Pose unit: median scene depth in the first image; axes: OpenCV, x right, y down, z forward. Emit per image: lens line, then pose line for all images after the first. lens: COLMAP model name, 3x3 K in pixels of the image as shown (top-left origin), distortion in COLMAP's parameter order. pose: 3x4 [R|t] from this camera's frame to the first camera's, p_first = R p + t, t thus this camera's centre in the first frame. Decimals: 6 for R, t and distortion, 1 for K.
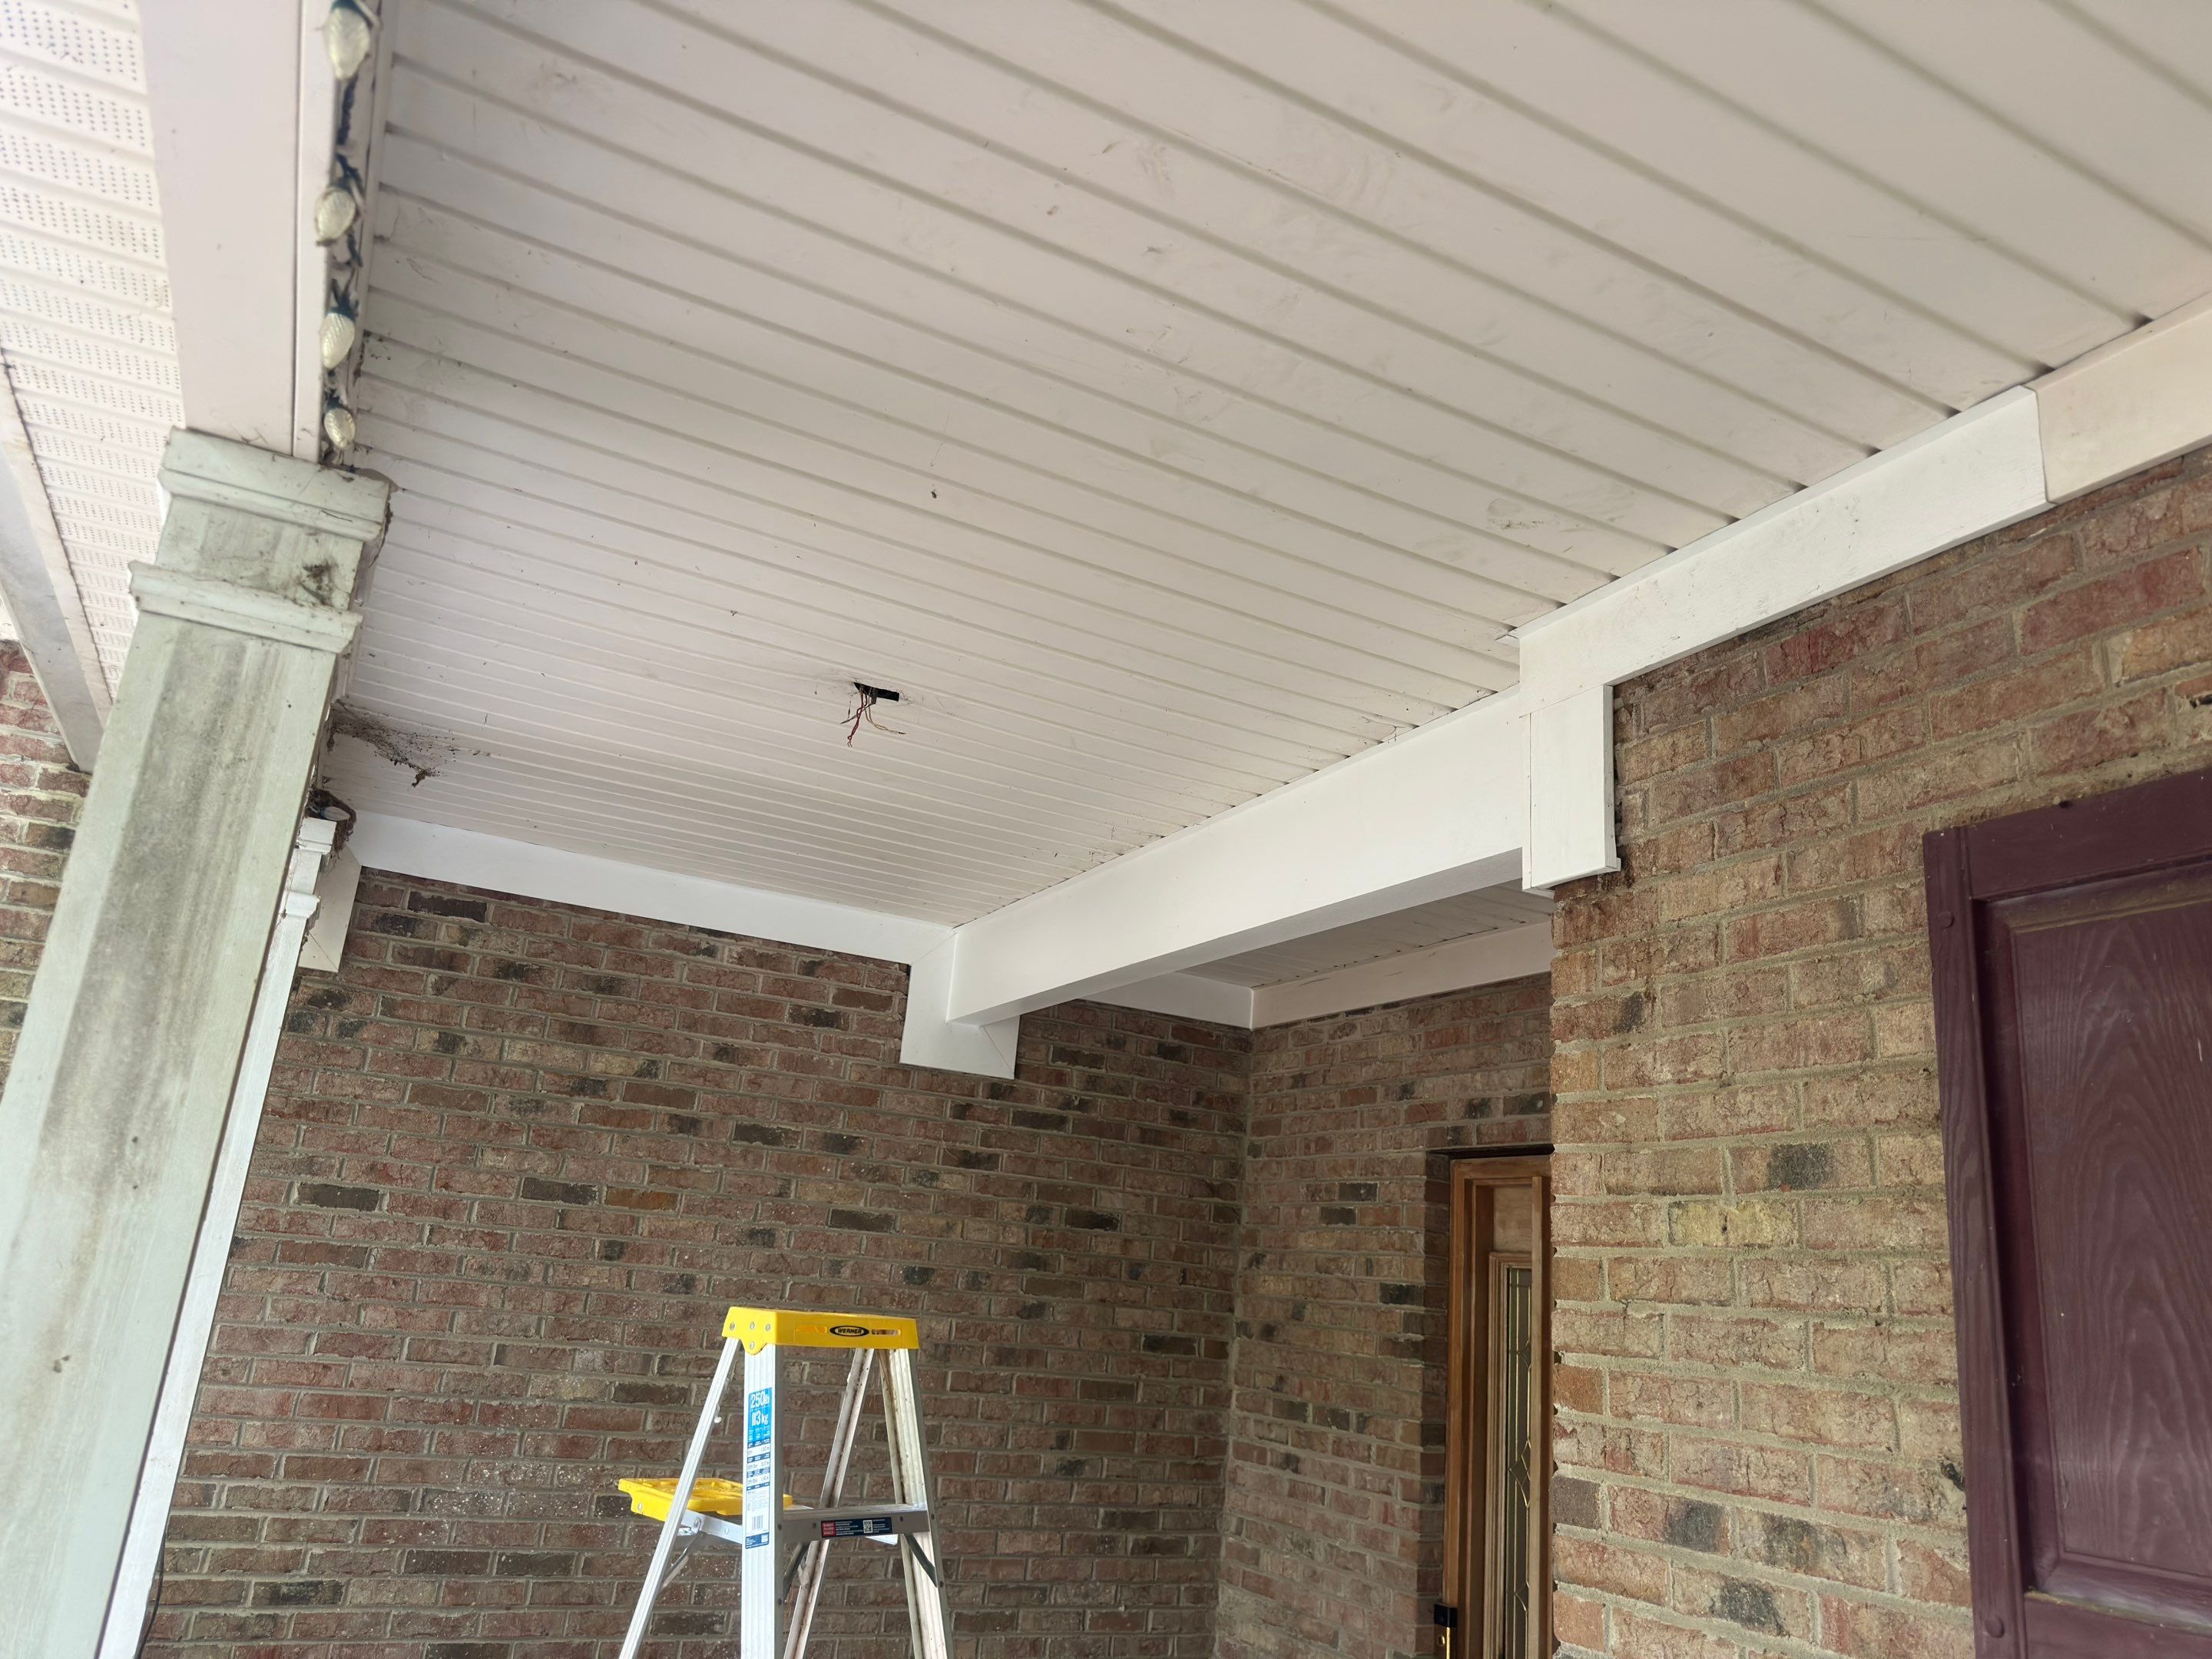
lens RADIAL K [[1538.6, 0, 1099.7], [0, 1538.6, 834.2], [0, 0, 1]] dist [0.179560, -0.371407]
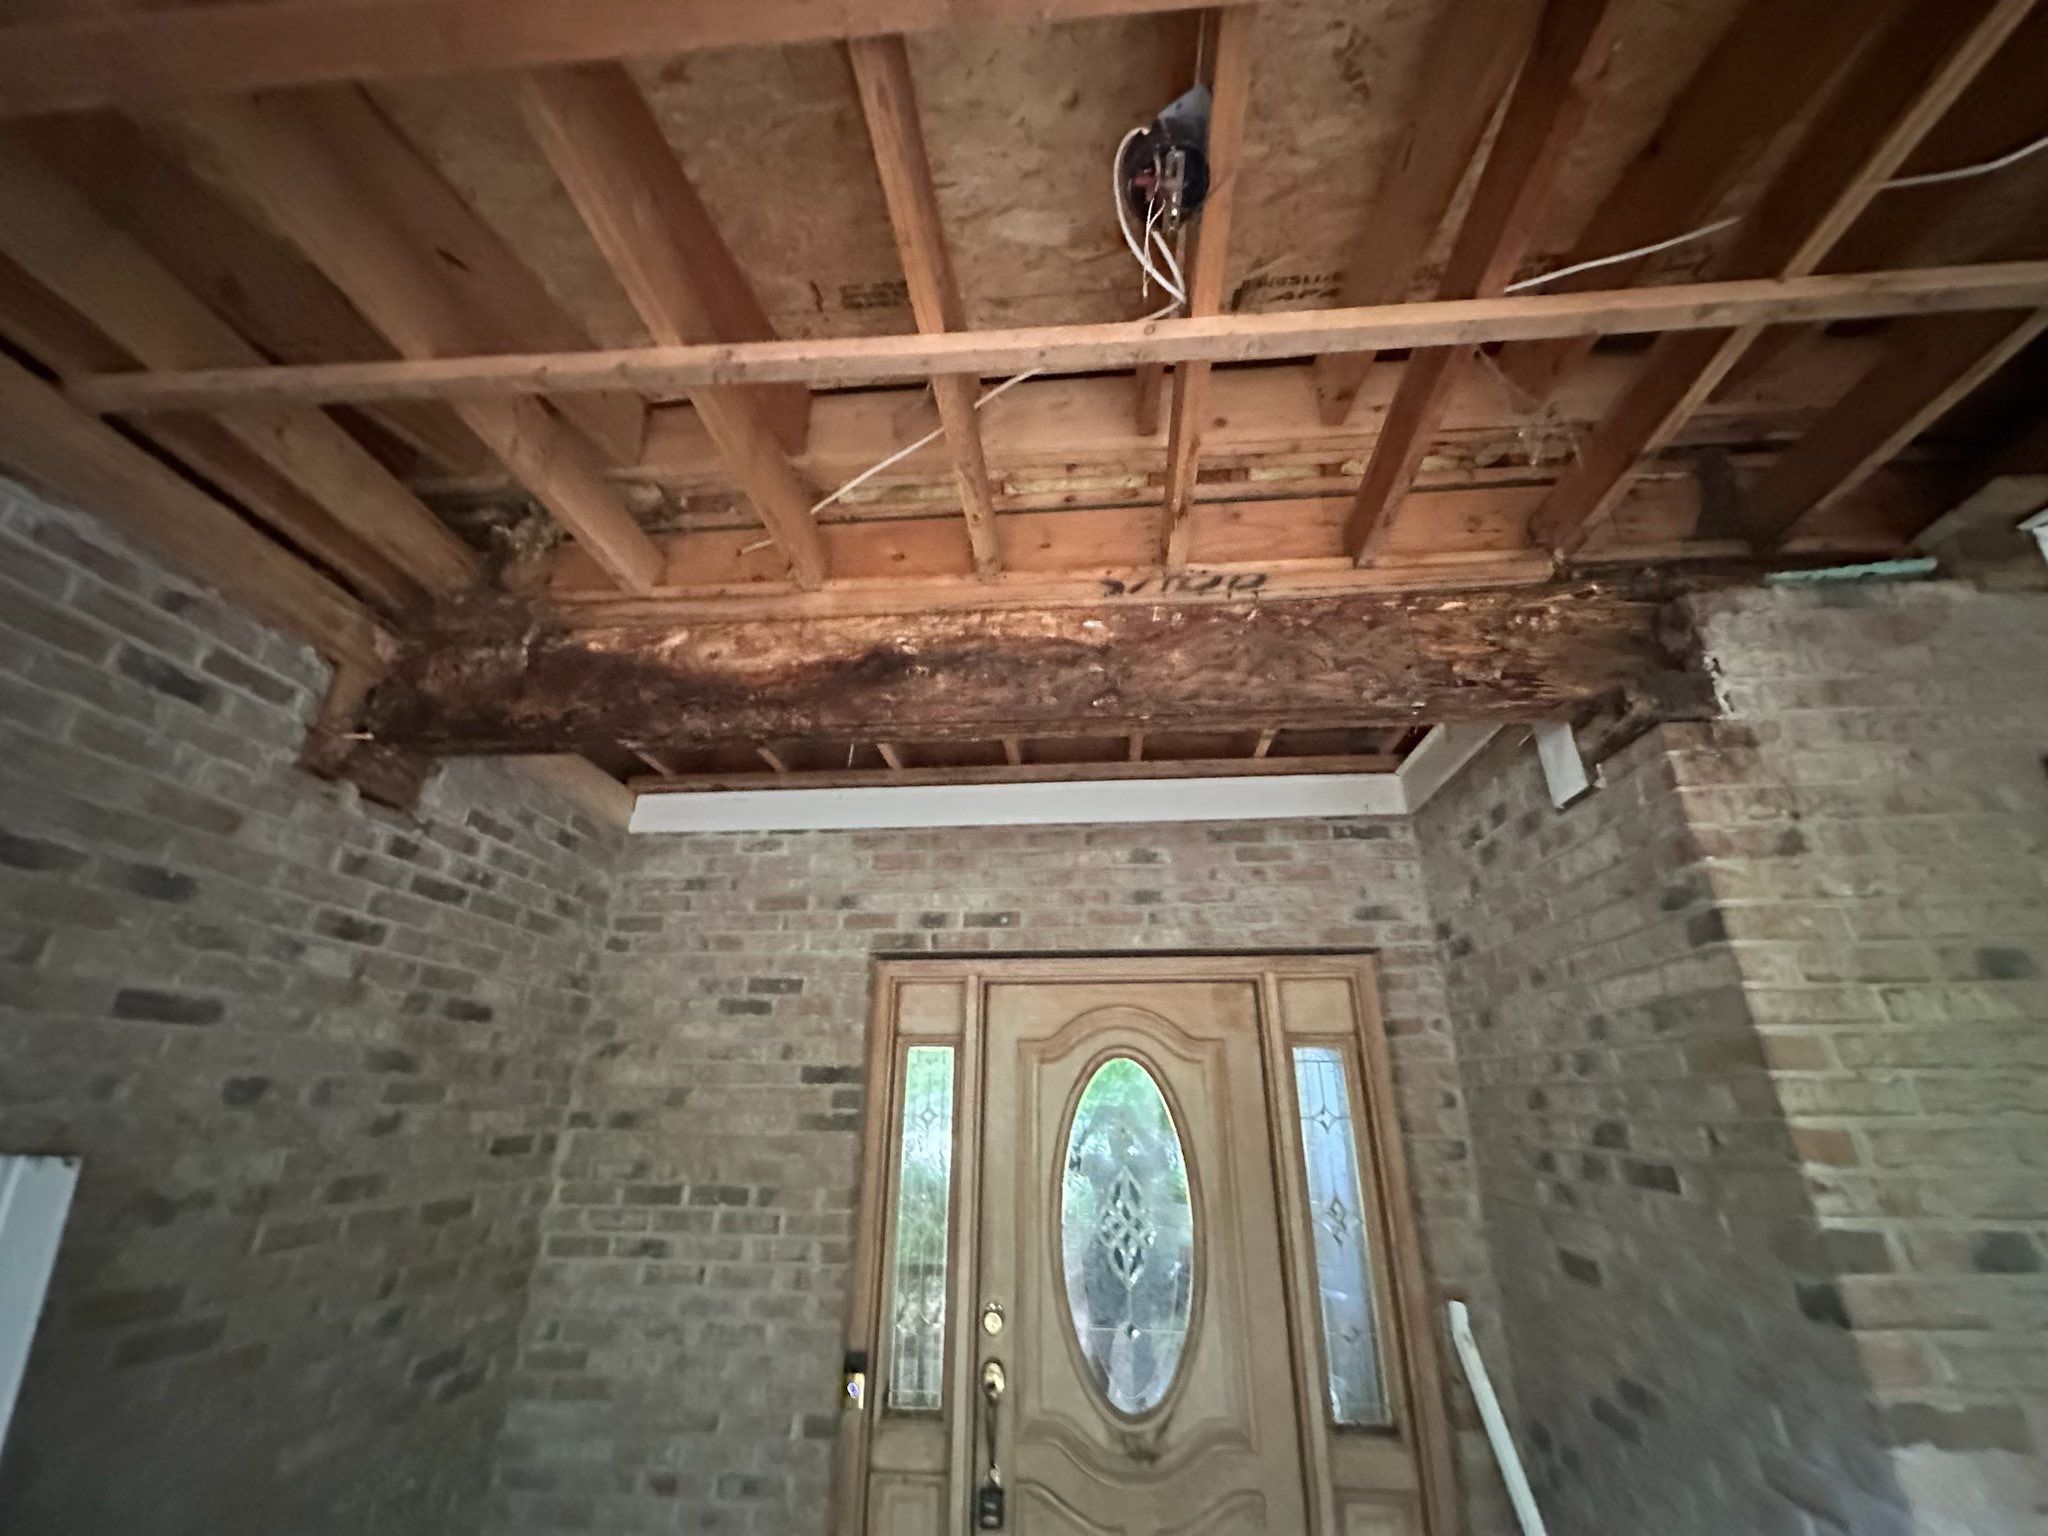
lens RADIAL K [[819.8, 0, 1023.5], [0, 819.8, 771.0], [0, 0, 1]] dist [-0.000304, 0.000030]
pose [[0.528549, 0.242750, 0.813455, -0.266494], [-0.203529, 0.966531, -0.156186, 0.138652], [-0.824143, -0.083010, 0.560266, 0.544664]]
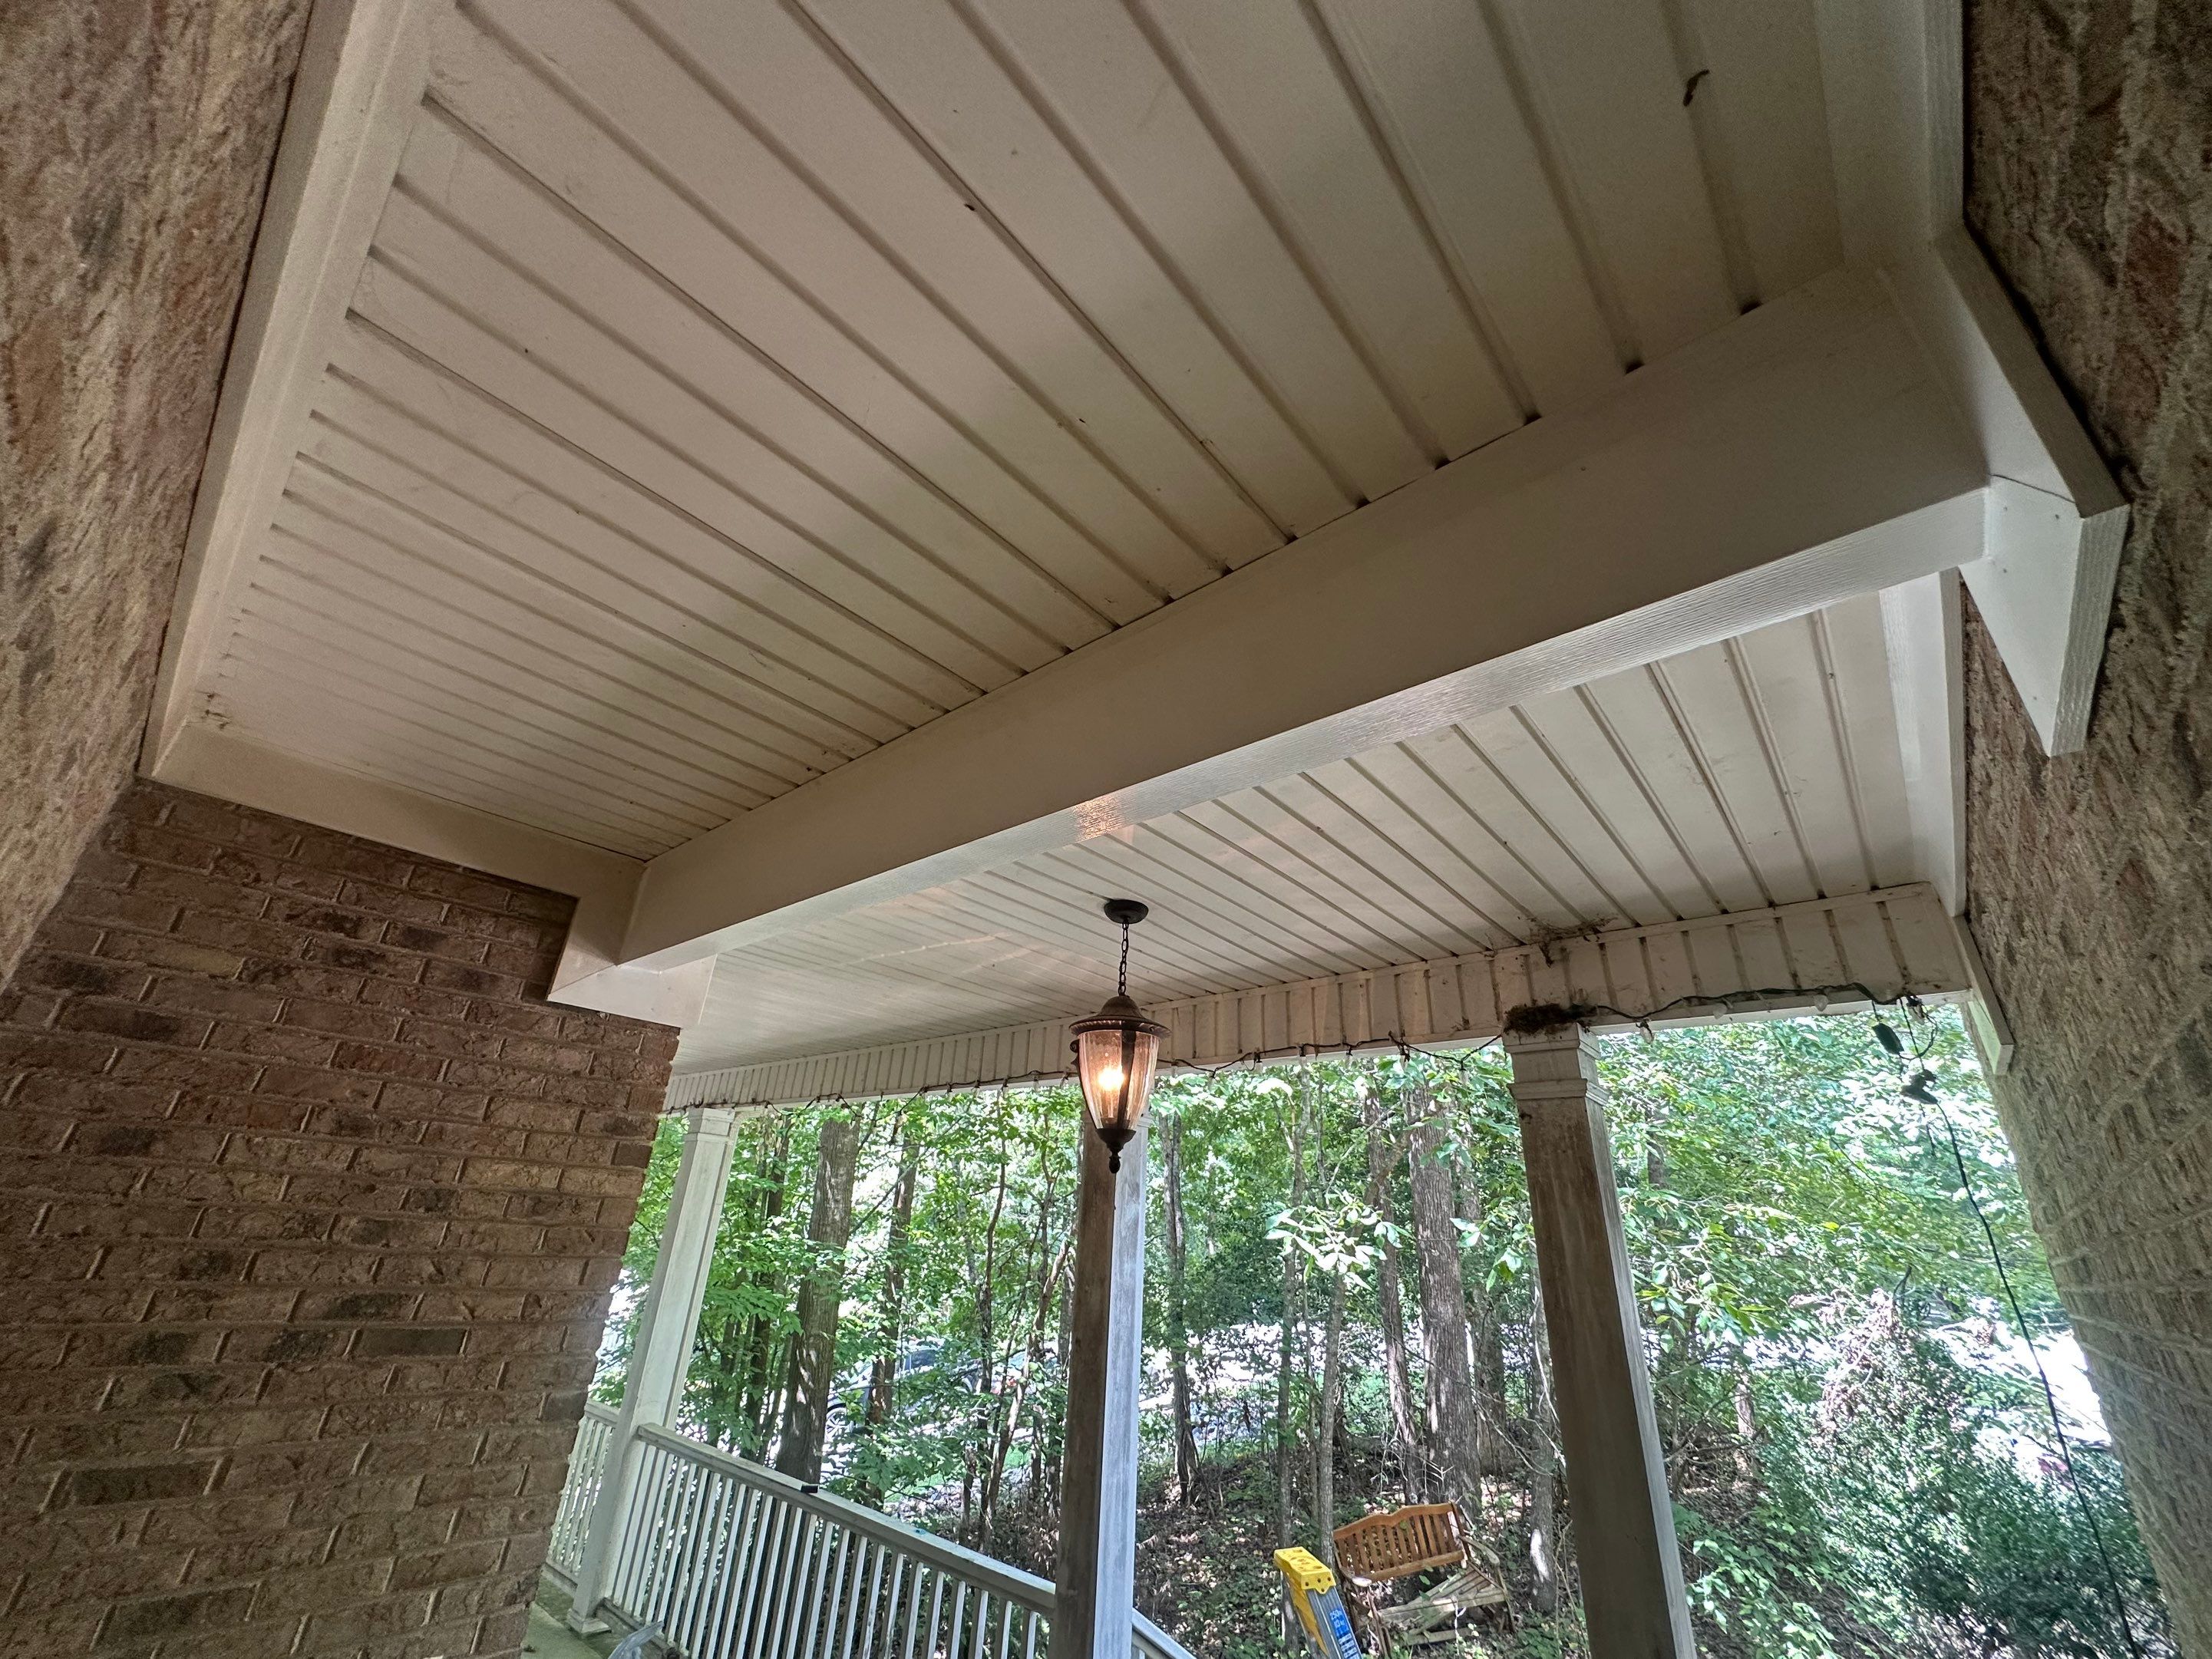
lens RADIAL K [[882.4, 0, 1106.7], [0, 882.4, 833.2], [0, 0, 1]] dist [-0.000581, -0.000053]
pose [[-0.920538, -0.277552, -0.274909, 0.090628], [-0.024672, 0.743616, -0.668152, 0.291155], [0.389874, -0.608277, -0.691374, 1.077598]]
